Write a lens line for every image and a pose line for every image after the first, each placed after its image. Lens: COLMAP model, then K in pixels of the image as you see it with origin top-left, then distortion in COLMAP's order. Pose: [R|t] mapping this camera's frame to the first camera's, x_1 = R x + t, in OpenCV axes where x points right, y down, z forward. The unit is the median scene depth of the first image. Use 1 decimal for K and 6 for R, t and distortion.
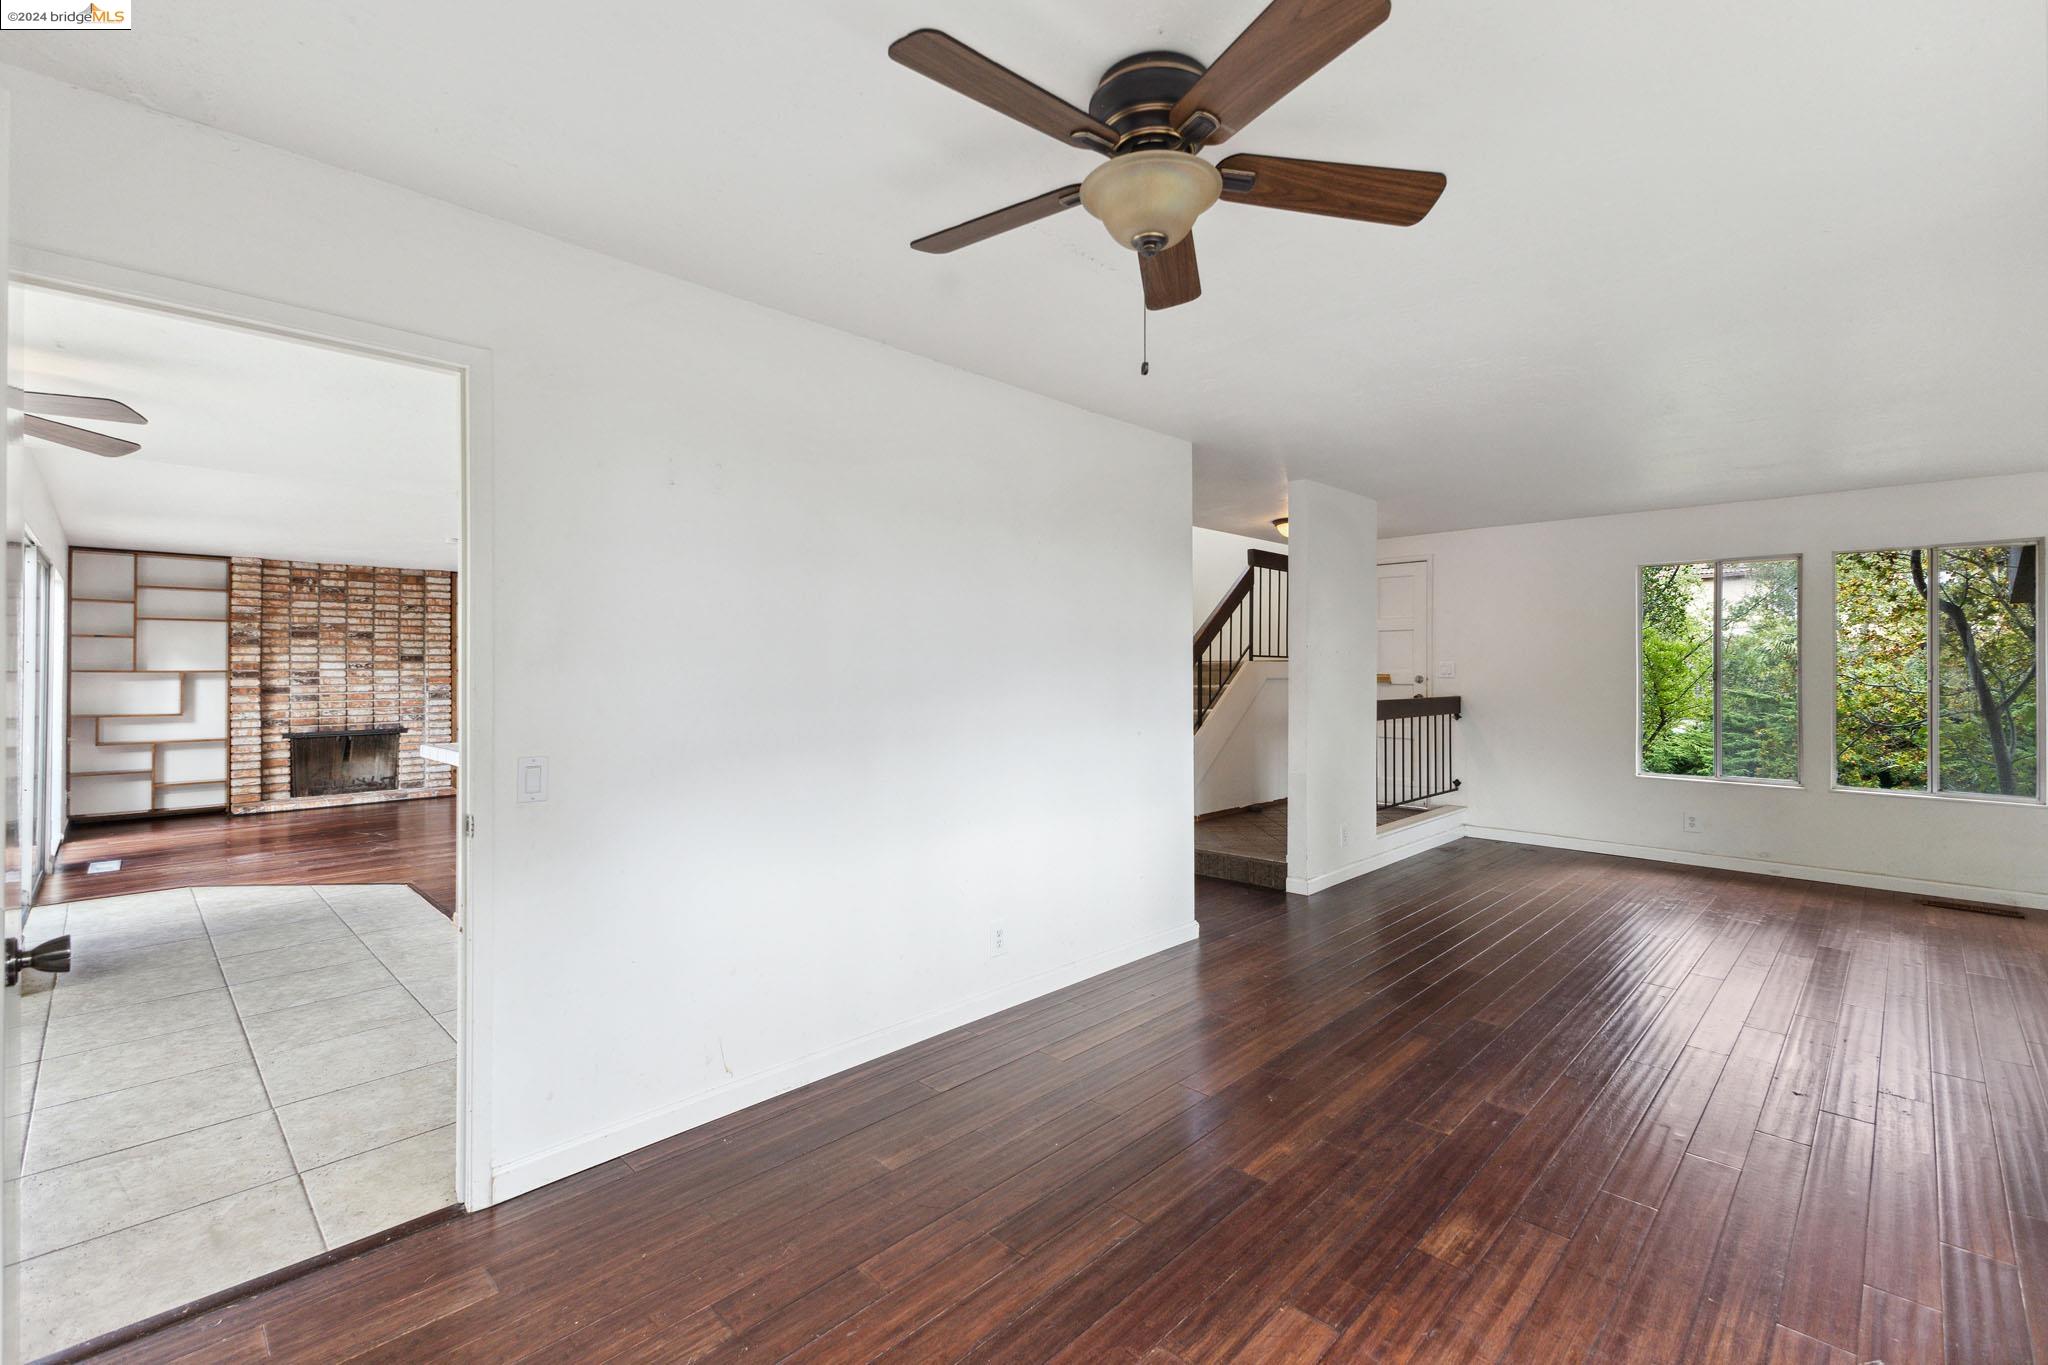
lens RADIAL K [[917.4, 0, 1092.9], [0, 917.4, 663.1], [0, 0, 1]] dist [0.007935, -0.002550]
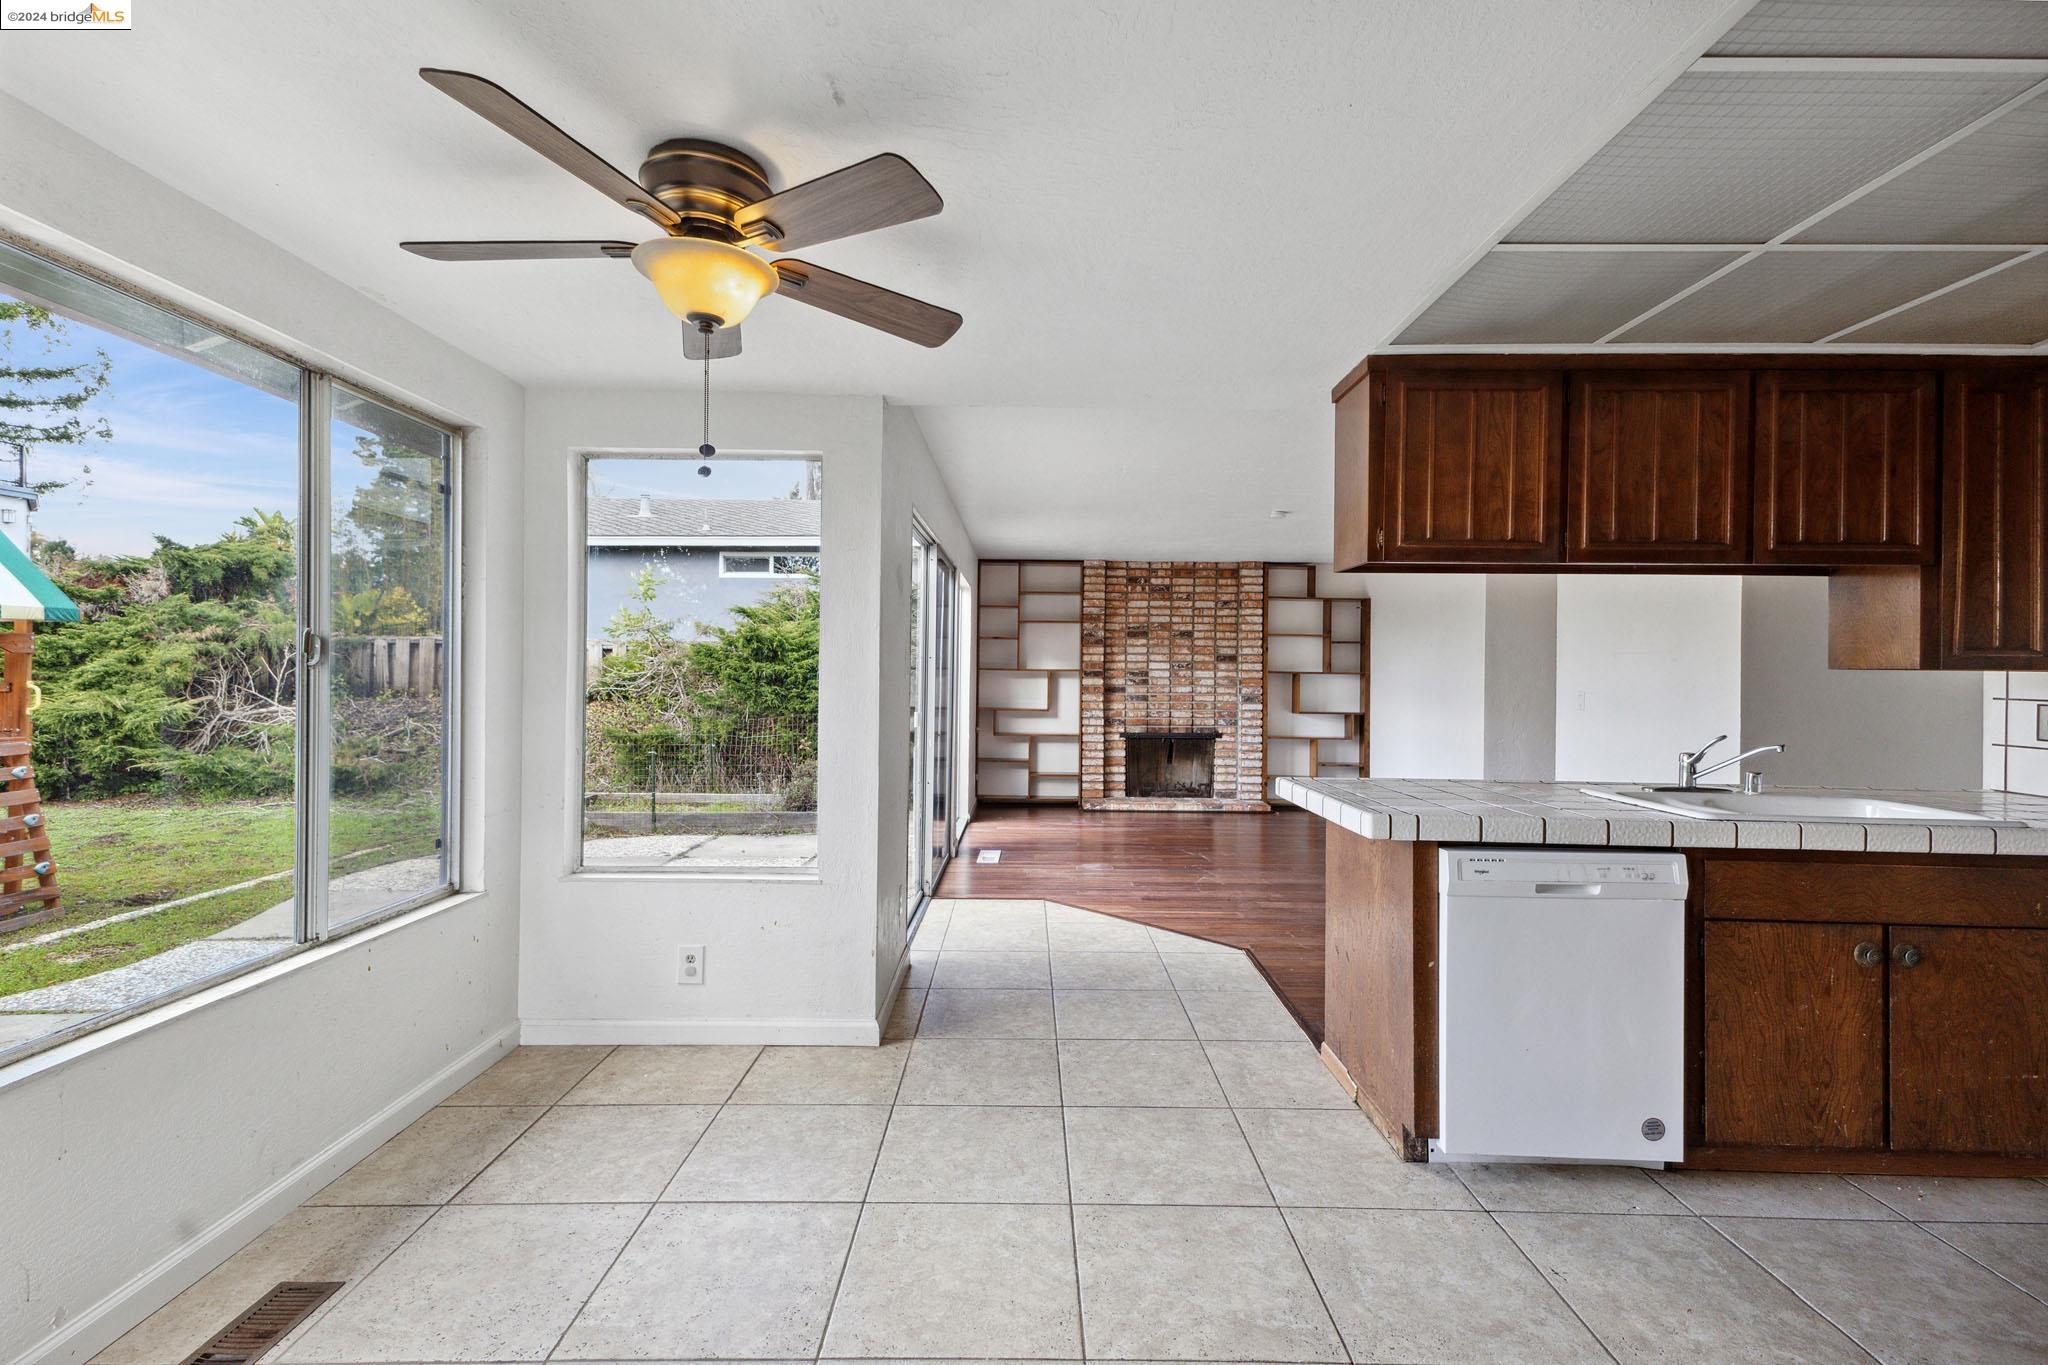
lens RADIAL K [[917.4, 0, 981.4], [0, 917.4, 677.0], [0, 0, 1]] dist [0.007935, -0.002550]
pose [[0.646427, 0.007013, -0.762943, -0.211079], [-0.006604, 0.999972, 0.003596, 0.012846], [0.762947, 0.002714, 0.646455, 0.234074]]
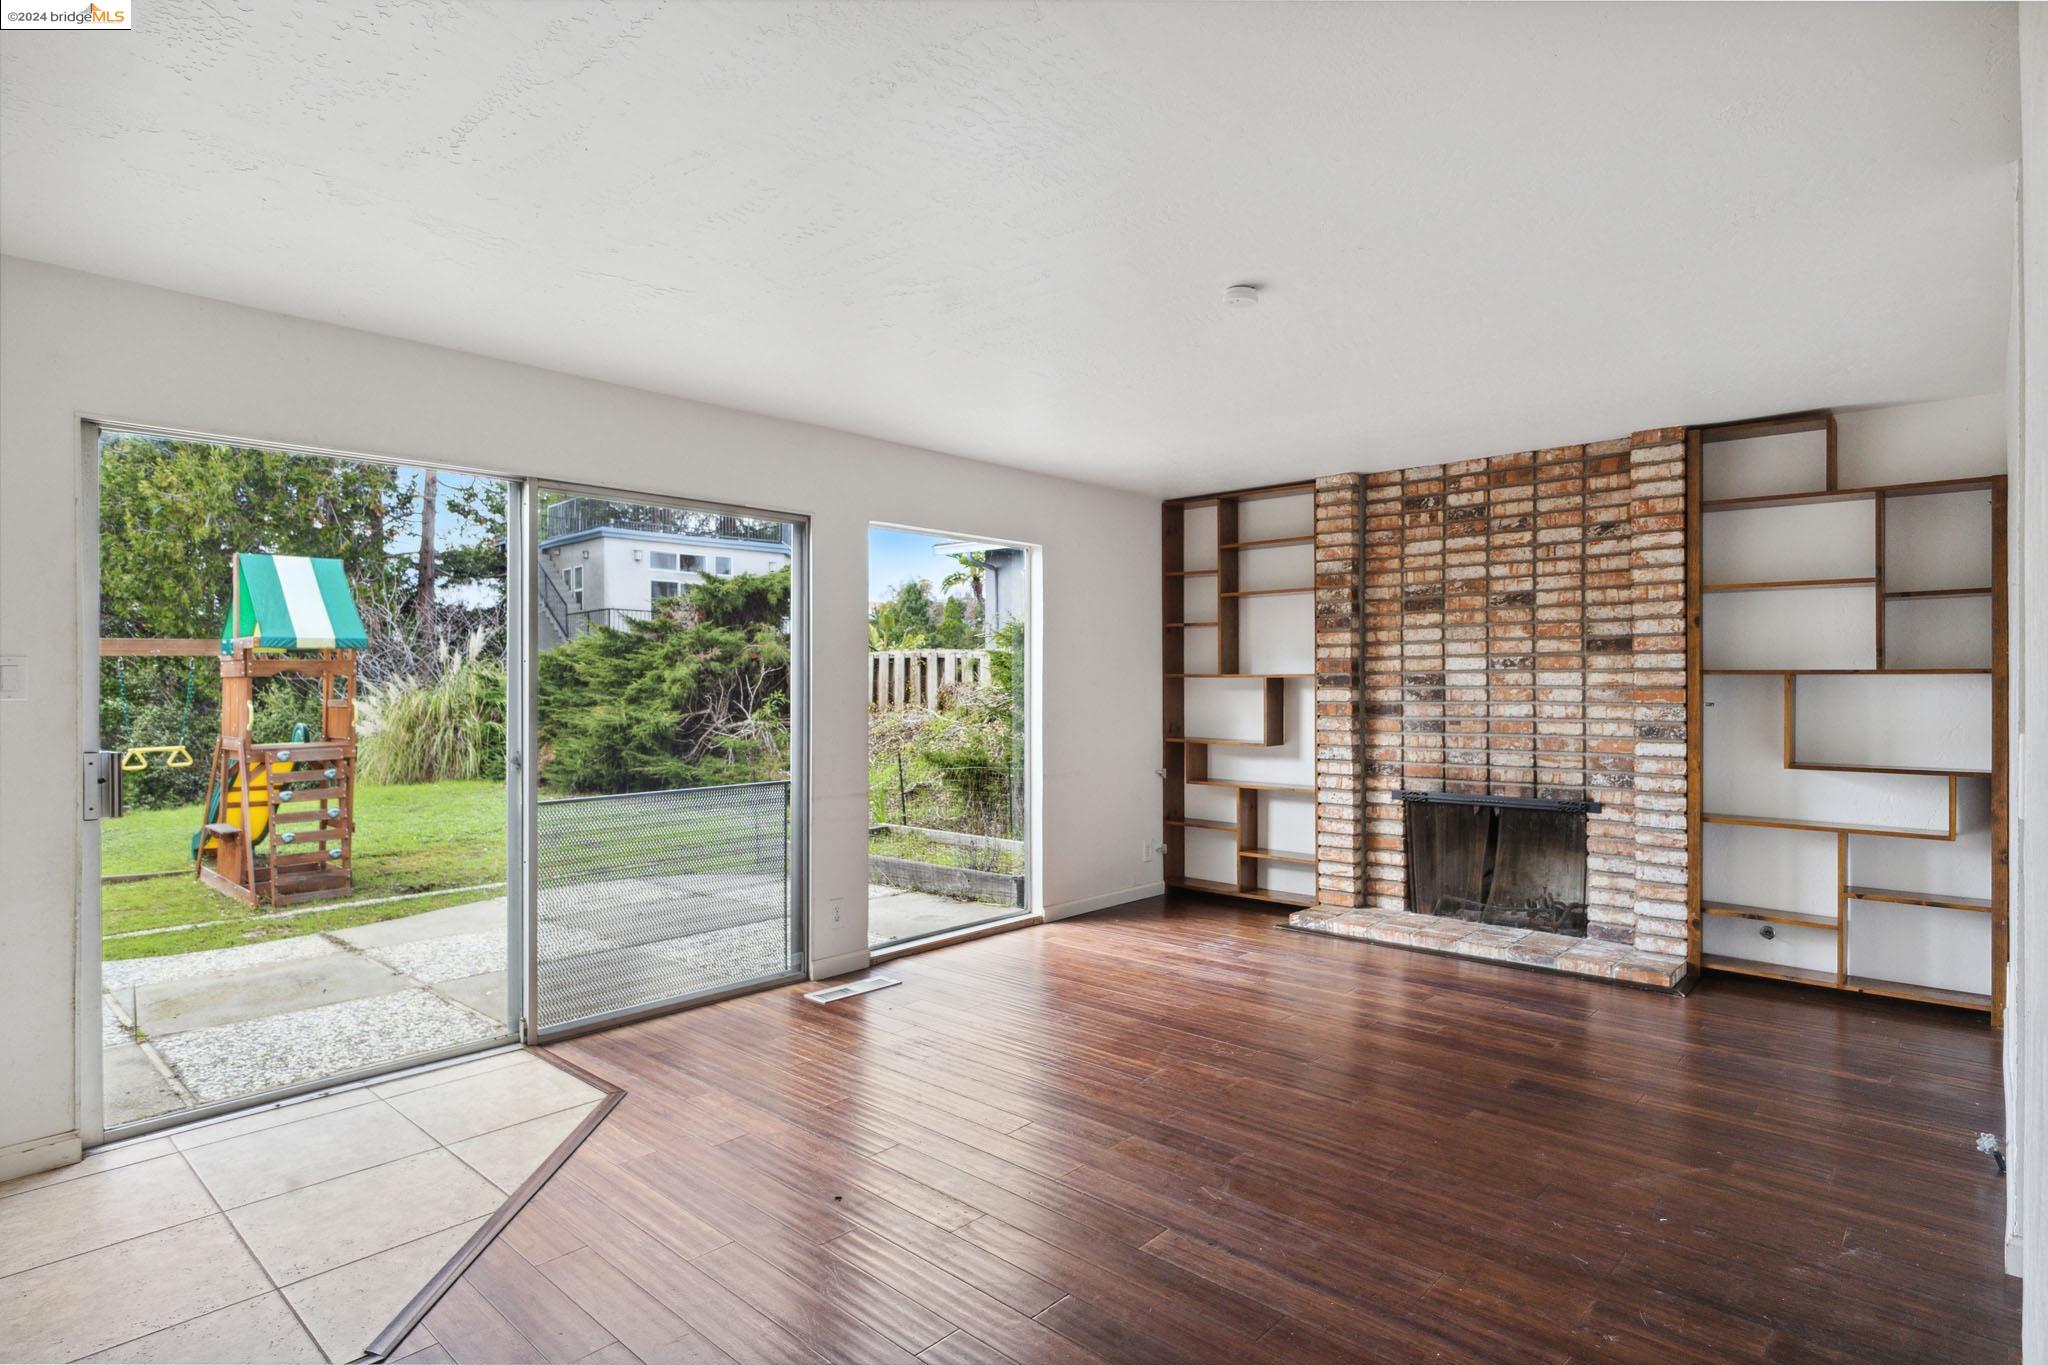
lens RADIAL K [[1052.7, 0, 892.6], [0, 1052.7, 681.3], [0, 0, 1]] dist [-0.004459, -0.004034]
pose [[-0.014783, -0.003435, -0.999885, -0.257250], [0.005762, 0.999977, -0.003521, 0.013023], [0.999874, -0.005814, -0.014762, 0.718648]]
